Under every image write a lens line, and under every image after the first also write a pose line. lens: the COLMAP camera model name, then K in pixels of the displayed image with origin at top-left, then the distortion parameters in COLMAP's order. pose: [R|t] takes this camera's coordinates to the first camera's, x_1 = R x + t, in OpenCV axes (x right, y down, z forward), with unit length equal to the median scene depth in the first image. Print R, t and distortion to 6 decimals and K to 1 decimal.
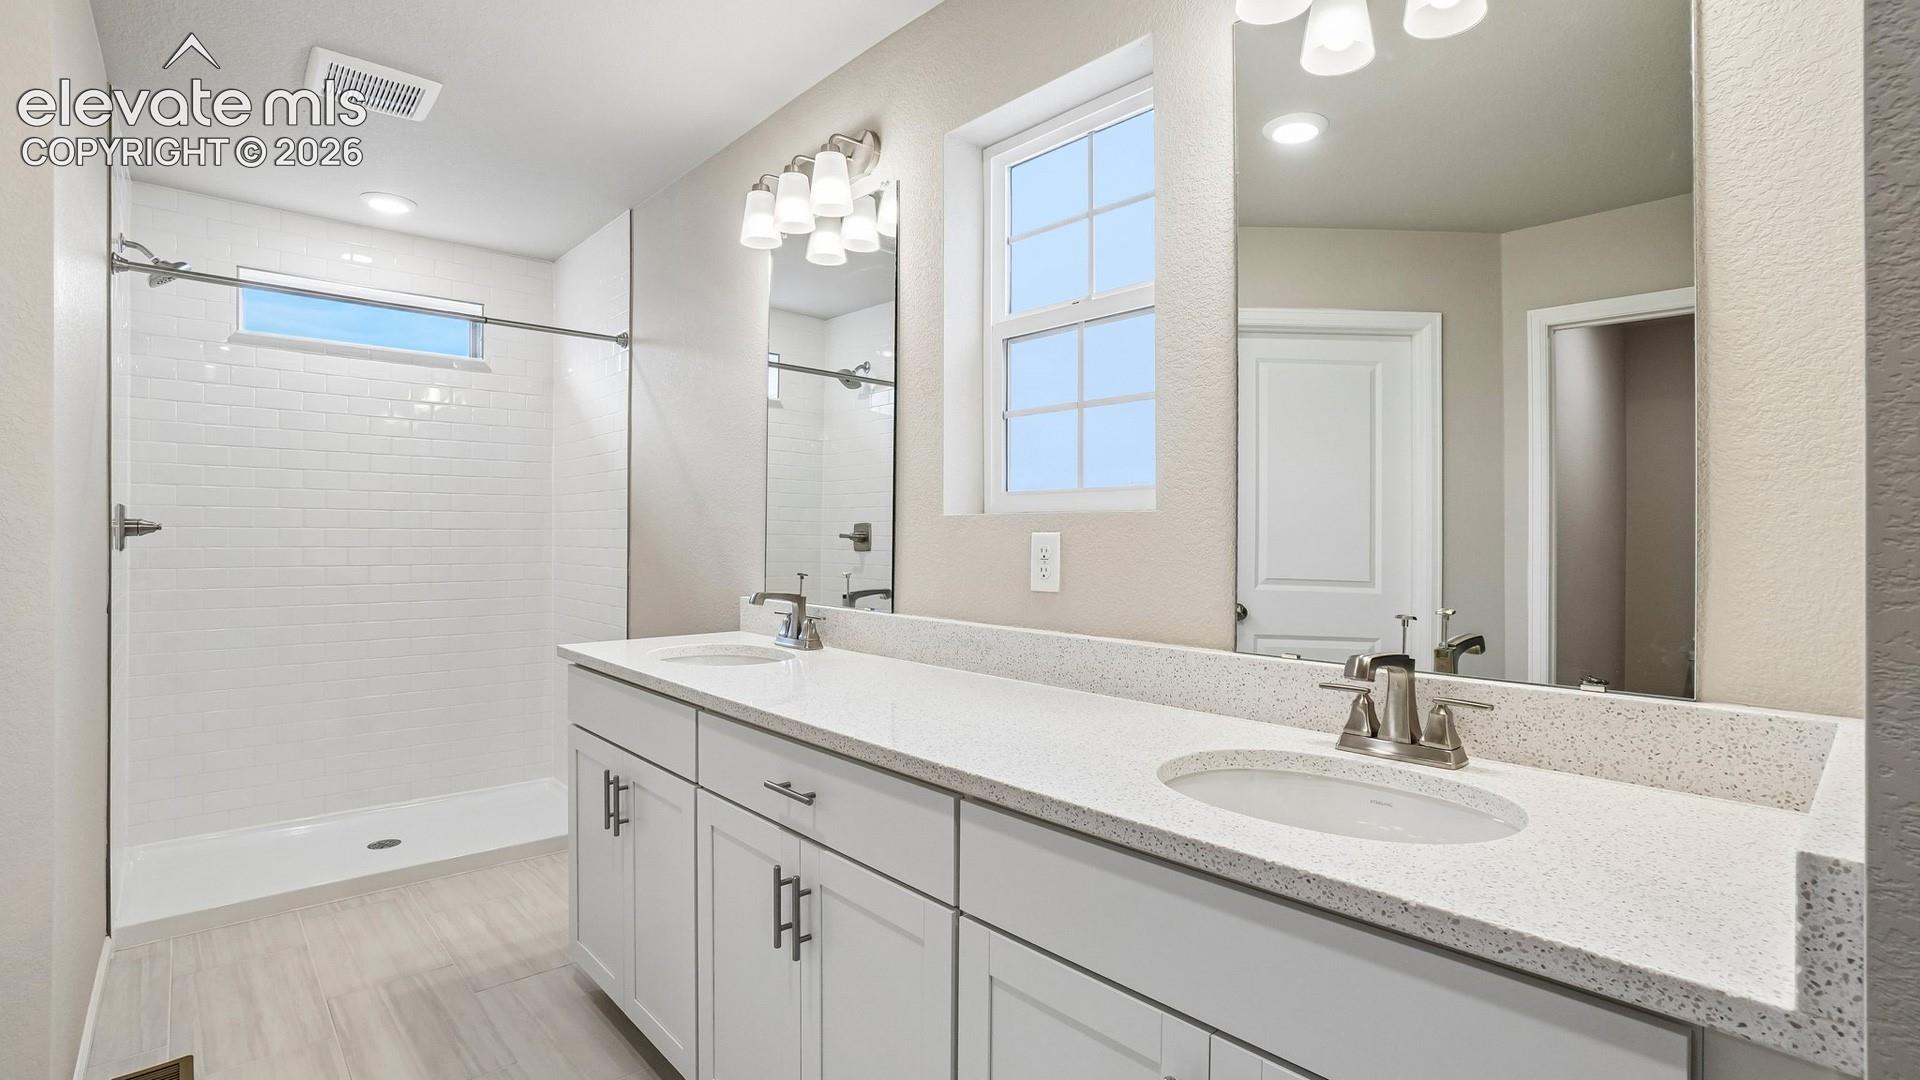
lens RADIAL K [[864.0, 0, 946.2], [0, 864.0, 546.7], [0, 0, 1]] dist [-0.030479, 0.002442]
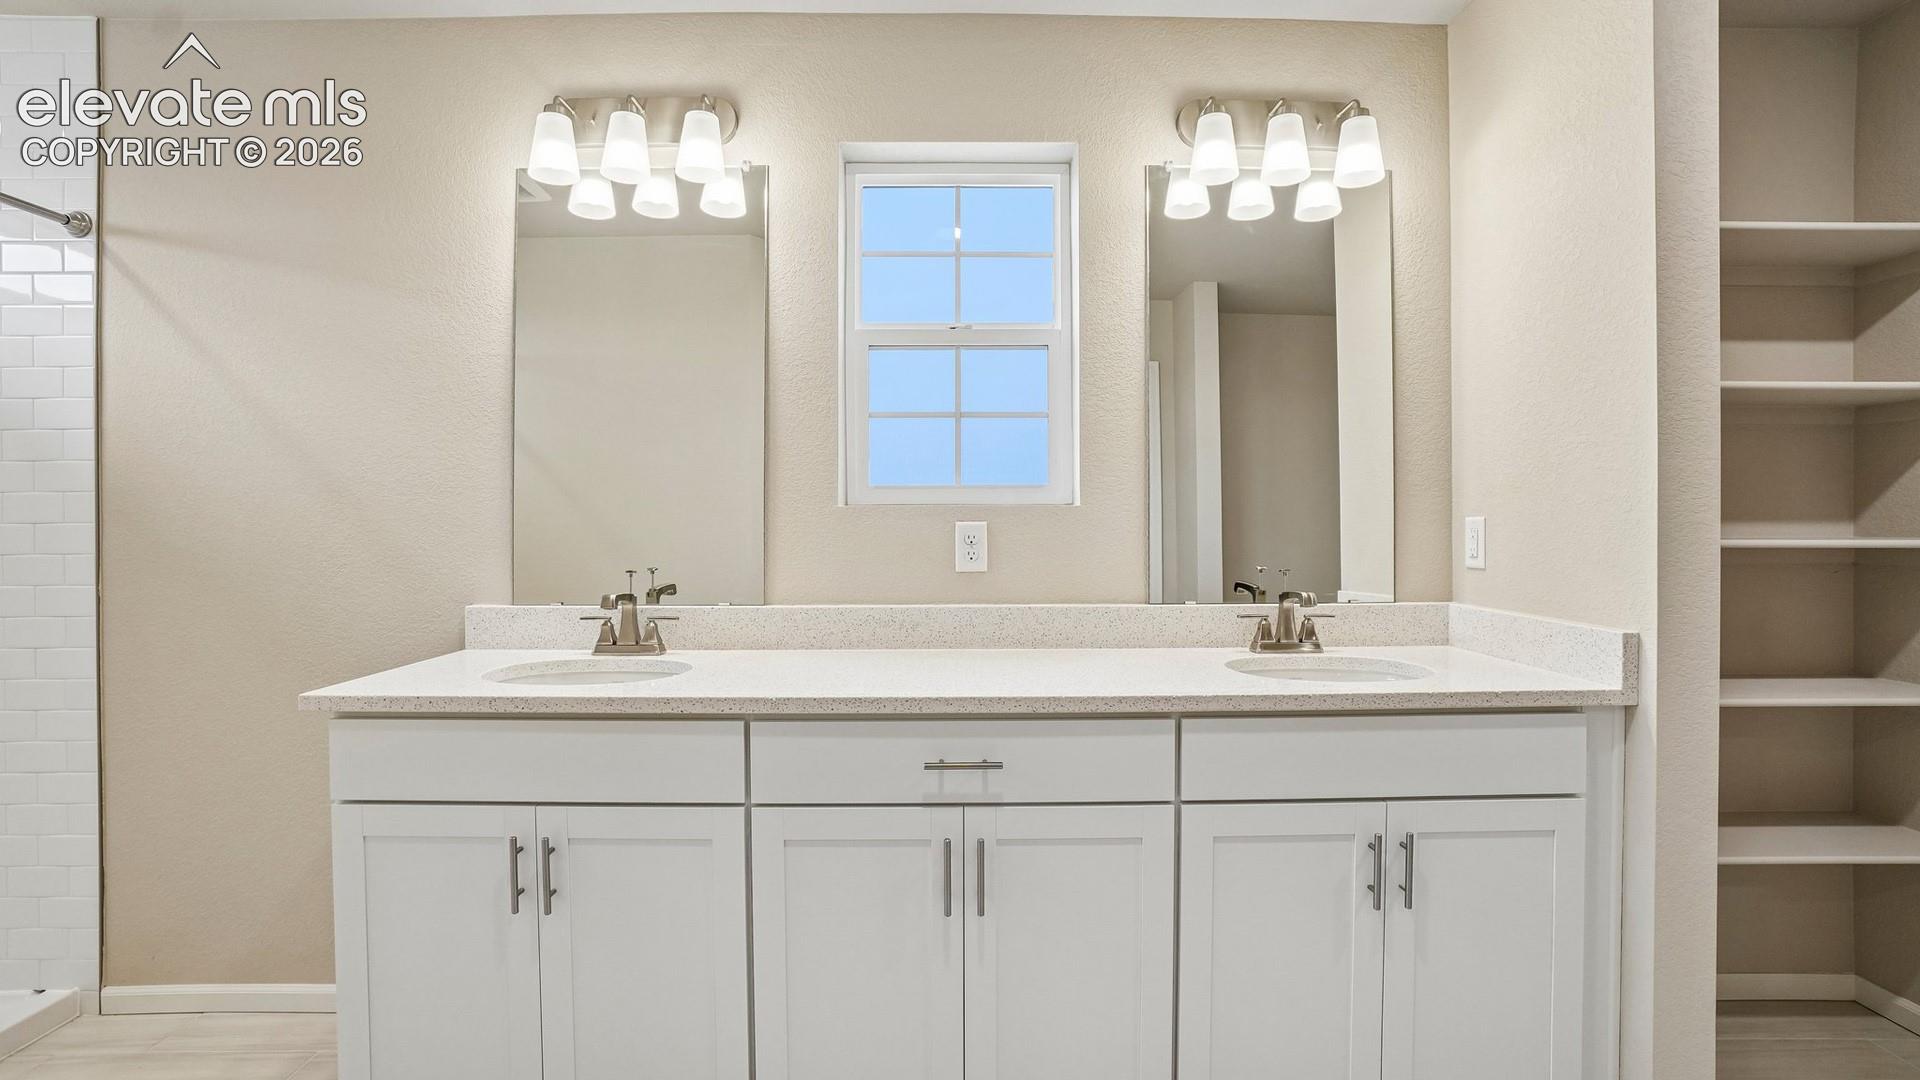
lens RADIAL K [[864.0, 0, 939.7], [0, 864.0, 527.4], [0, 0, 1]] dist [-0.030479, 0.002442]
pose [[0.673897, -0.016746, 0.738635, -0.820620], [0.018465, 0.999813, 0.005821, -0.017052], [-0.738594, 0.009717, 0.674080, 0.236957]]
